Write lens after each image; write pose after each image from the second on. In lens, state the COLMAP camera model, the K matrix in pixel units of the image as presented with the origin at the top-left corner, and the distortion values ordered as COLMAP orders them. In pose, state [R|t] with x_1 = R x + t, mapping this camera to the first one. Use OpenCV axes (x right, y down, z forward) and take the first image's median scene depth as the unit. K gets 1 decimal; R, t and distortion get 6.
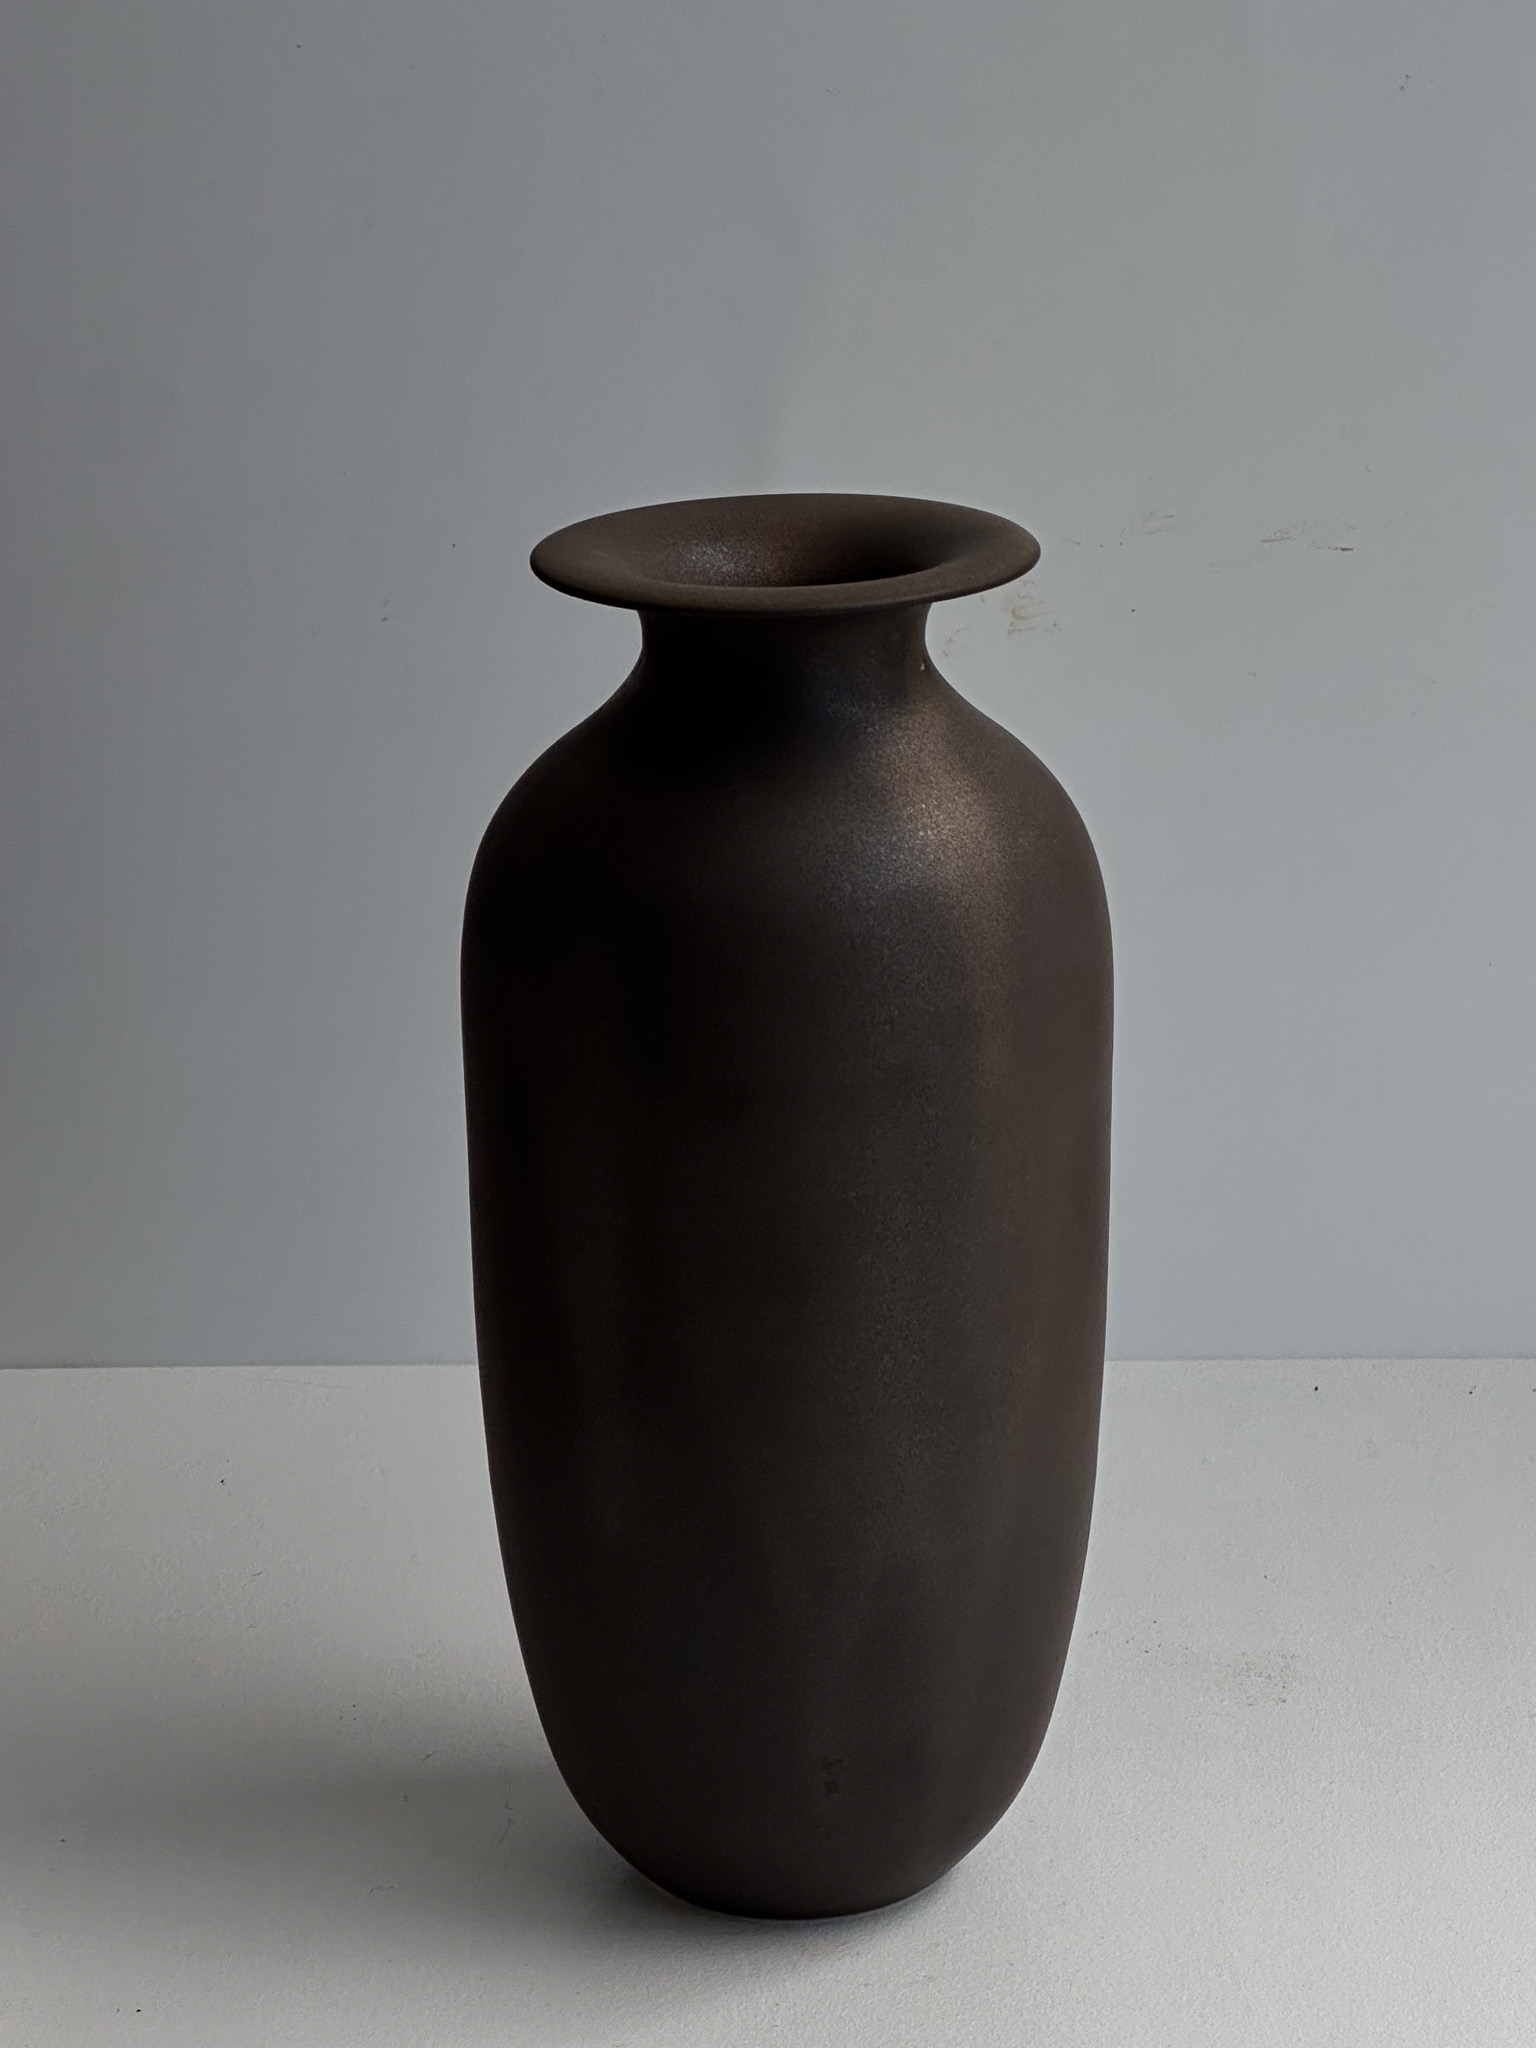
lens RADIAL K [[5227.5, 0, 807.1], [0, 5227.5, 1010.7], [0, 0, 1]] dist [0.365381, 0.000000]
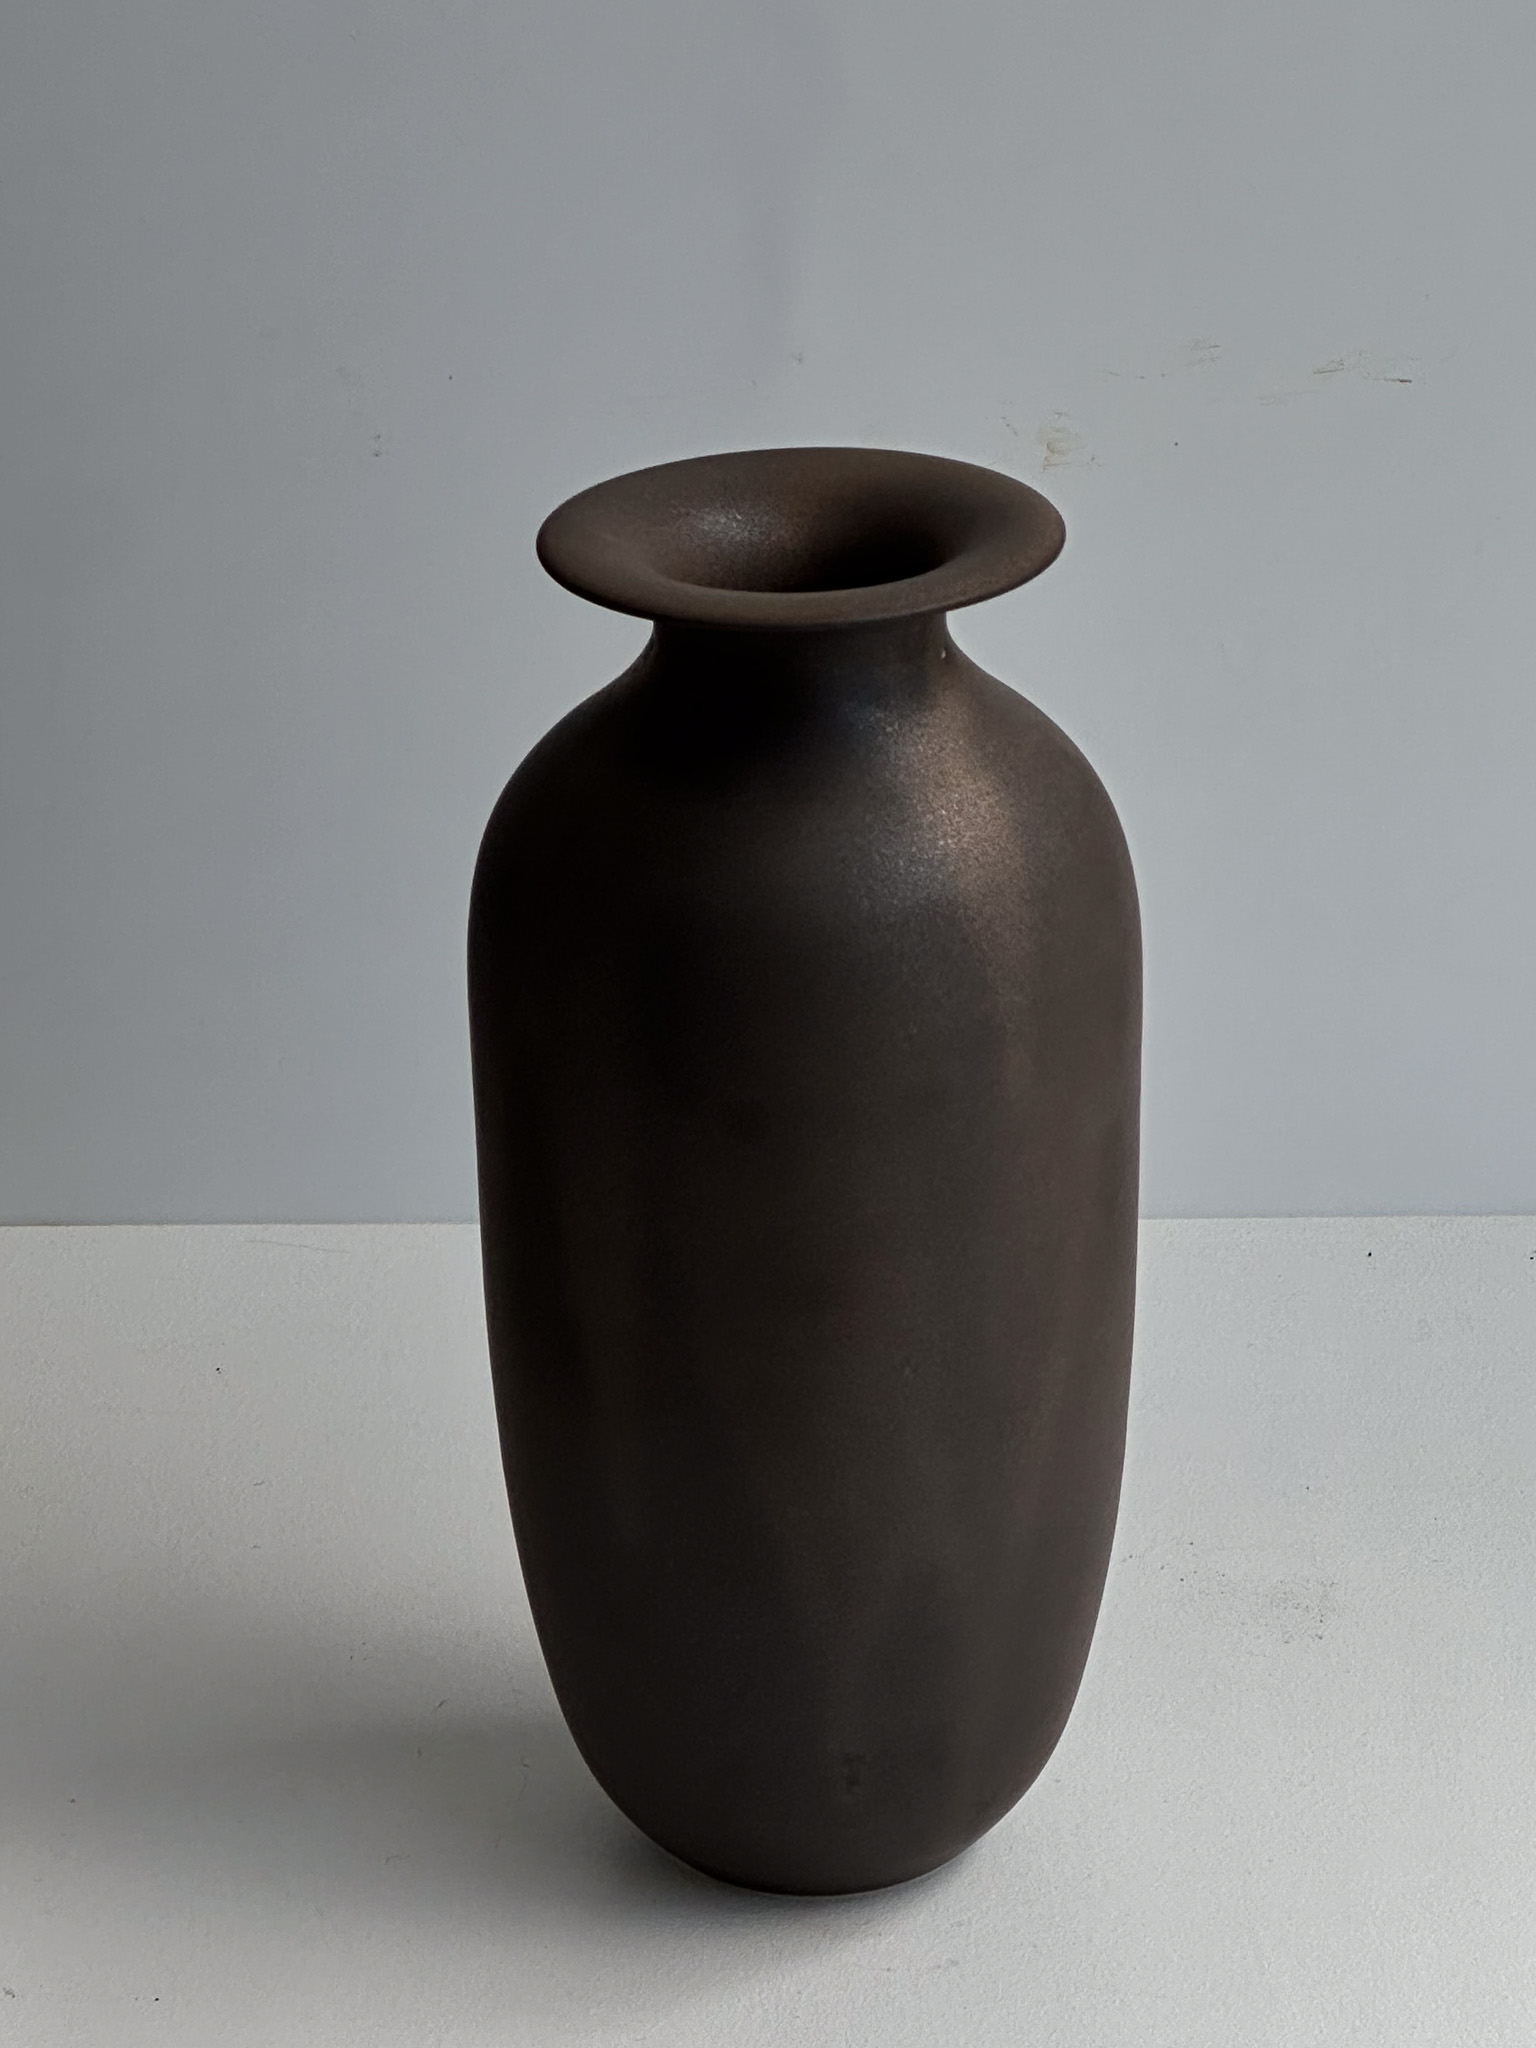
lens RADIAL K [[6200.8, 0, 767.9], [0, 6200.8, 1023.2], [0, 0, 1]] dist [0.115784, 0.000000]
pose [[0.999920, -0.003112, -0.012249, 0.003416], [0.004392, 0.994365, 0.105916, -0.116335], [0.011850, -0.105962, 0.994300, -0.141583]]
